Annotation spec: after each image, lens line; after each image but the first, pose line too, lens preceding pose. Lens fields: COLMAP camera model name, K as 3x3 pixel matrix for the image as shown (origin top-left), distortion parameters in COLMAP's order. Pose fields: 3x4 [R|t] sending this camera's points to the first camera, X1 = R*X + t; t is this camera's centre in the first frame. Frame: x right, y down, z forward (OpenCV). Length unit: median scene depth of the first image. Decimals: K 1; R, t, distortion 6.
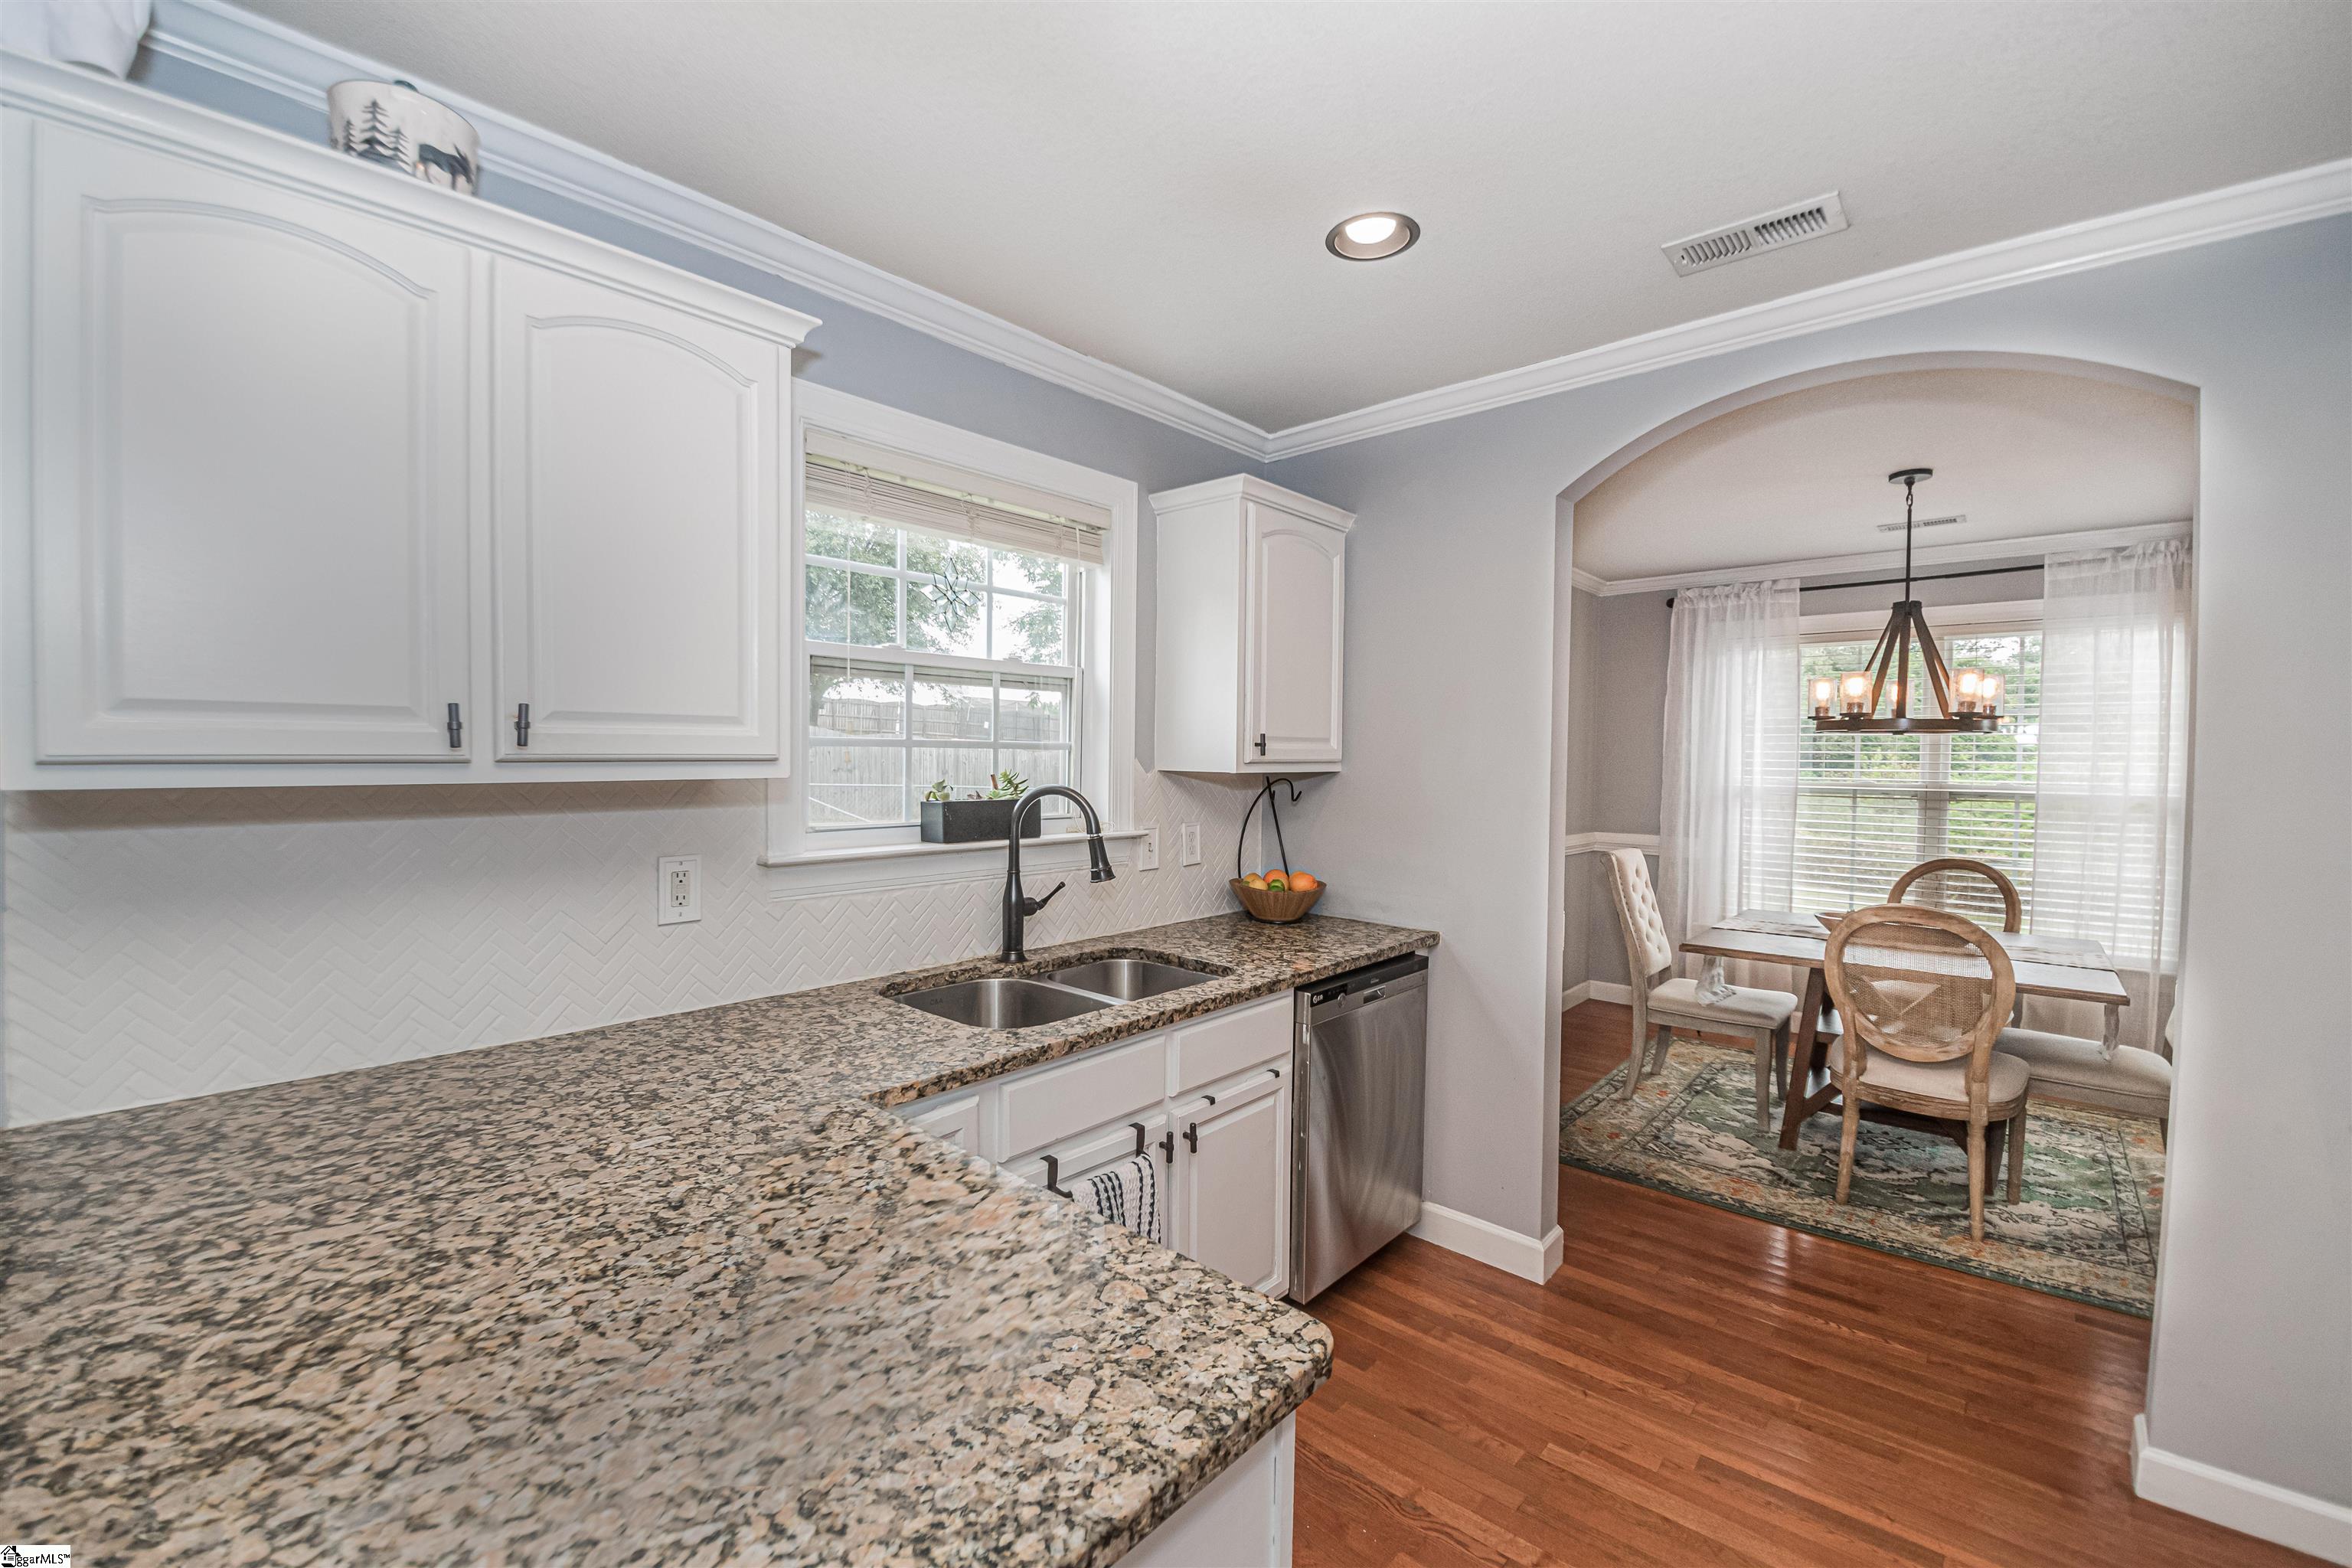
lens RADIAL K [[991.5, 0, 1151.9], [0, 991.5, 785.3], [0, 0, 1]] dist [-0.012550, -0.005629]
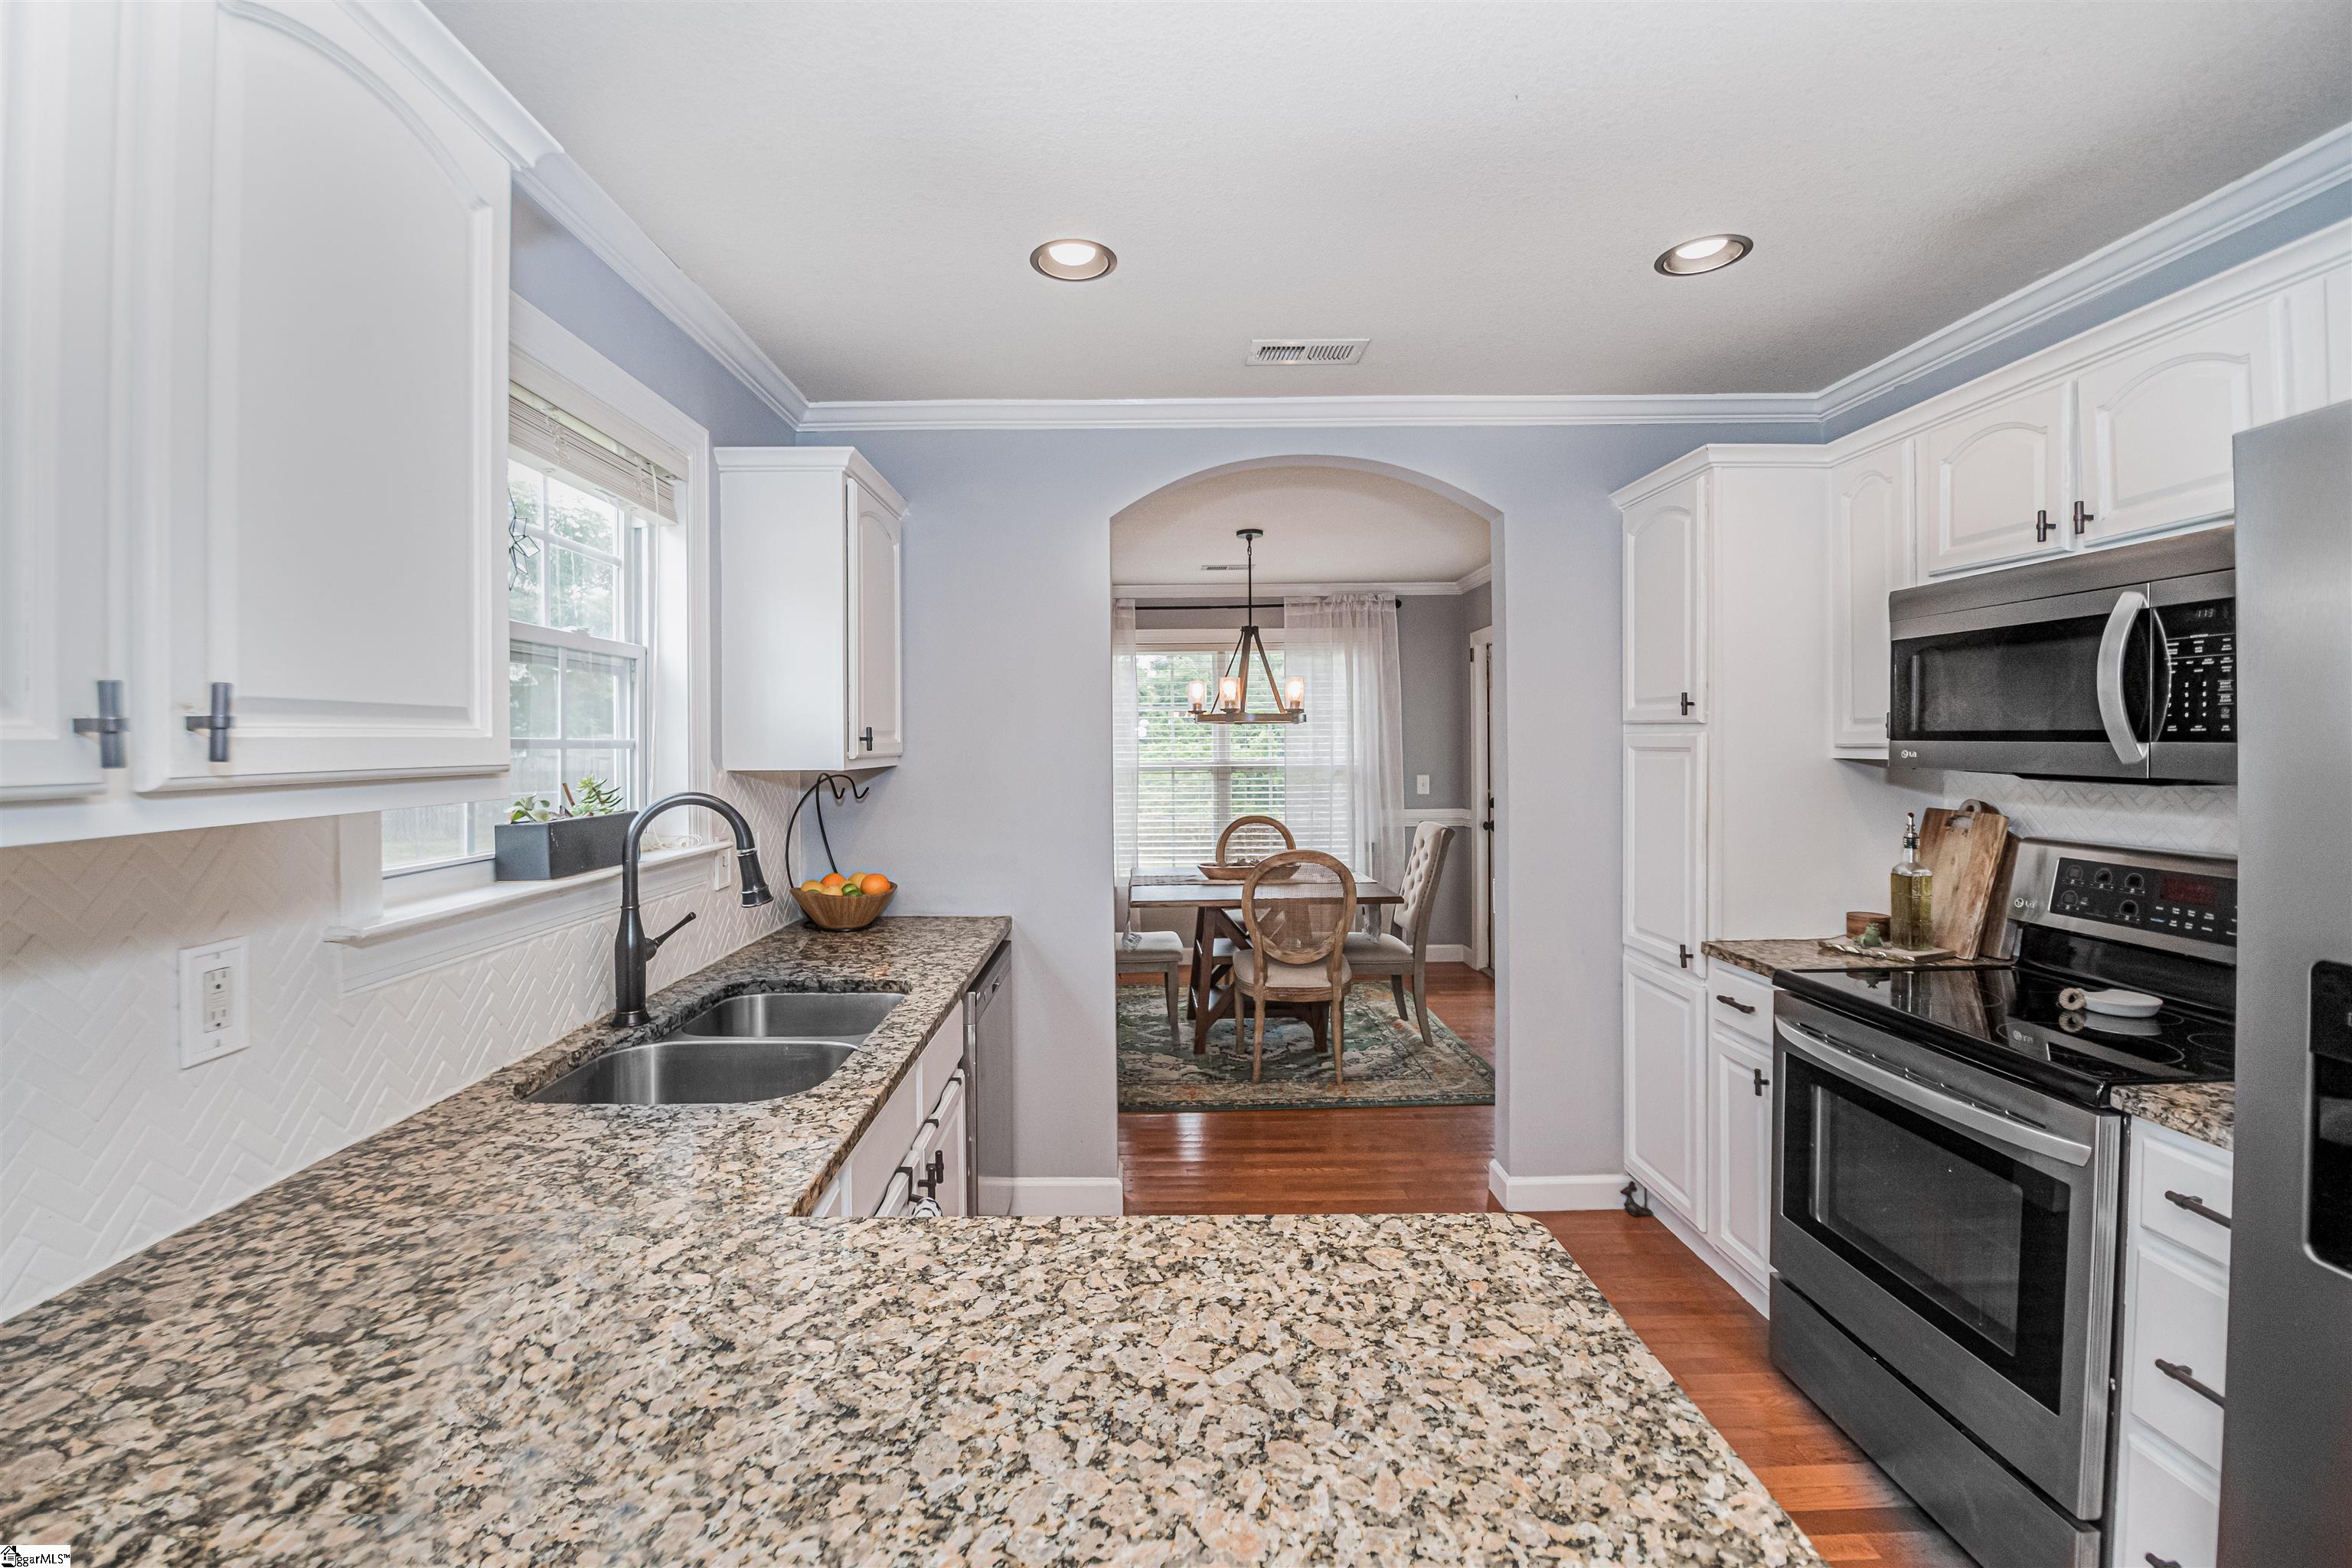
lens RADIAL K [[991.5, 0, 1166.8], [0, 991.5, 747.9], [0, 0, 1]] dist [-0.012550, -0.005629]
pose [[0.719887, -0.019031, 0.693831, -0.317230], [0.037372, 0.999237, -0.011368, -0.011093], [-0.693085, 0.034114, 0.720048, 0.129207]]
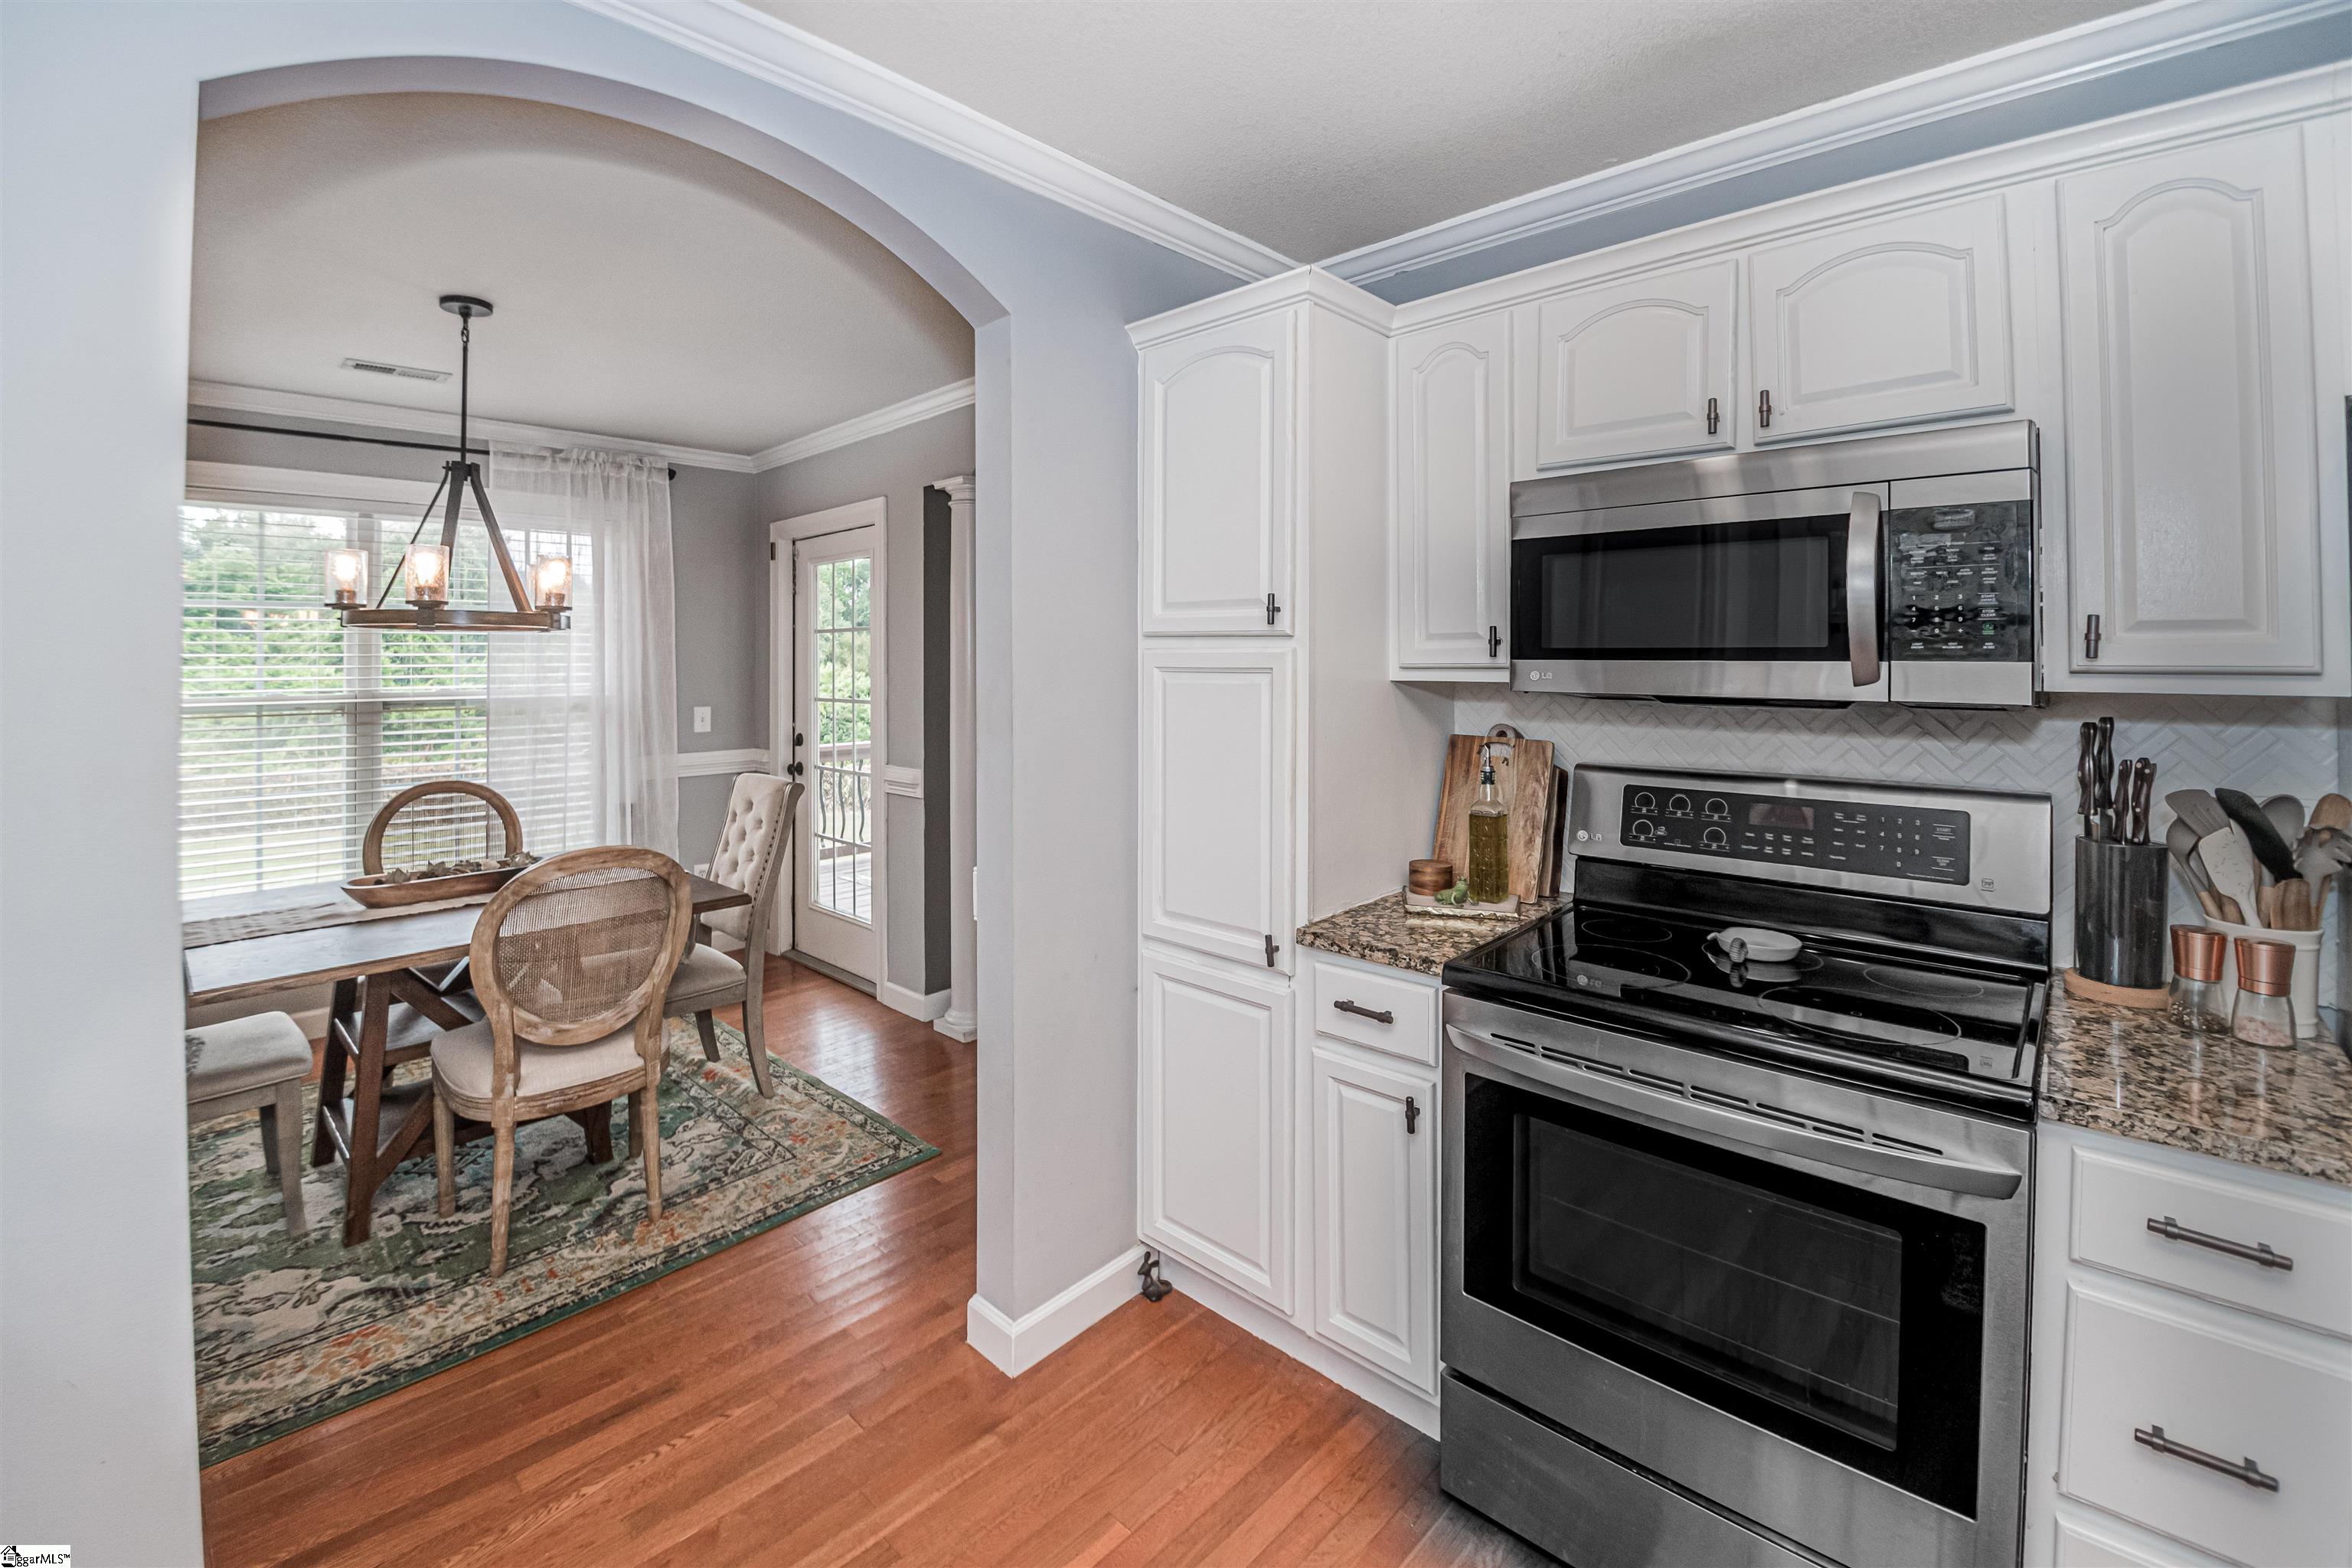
lens RADIAL K [[991.5, 0, 1161.0], [0, 991.5, 646.9], [0, 0, 1]] dist [-0.012550, -0.005629]
pose [[0.017080, 0.002924, 0.999850, -0.014203], [0.037250, 0.999300, -0.003558, -0.019300], [-0.999160, 0.037305, 0.016959, 0.526261]]
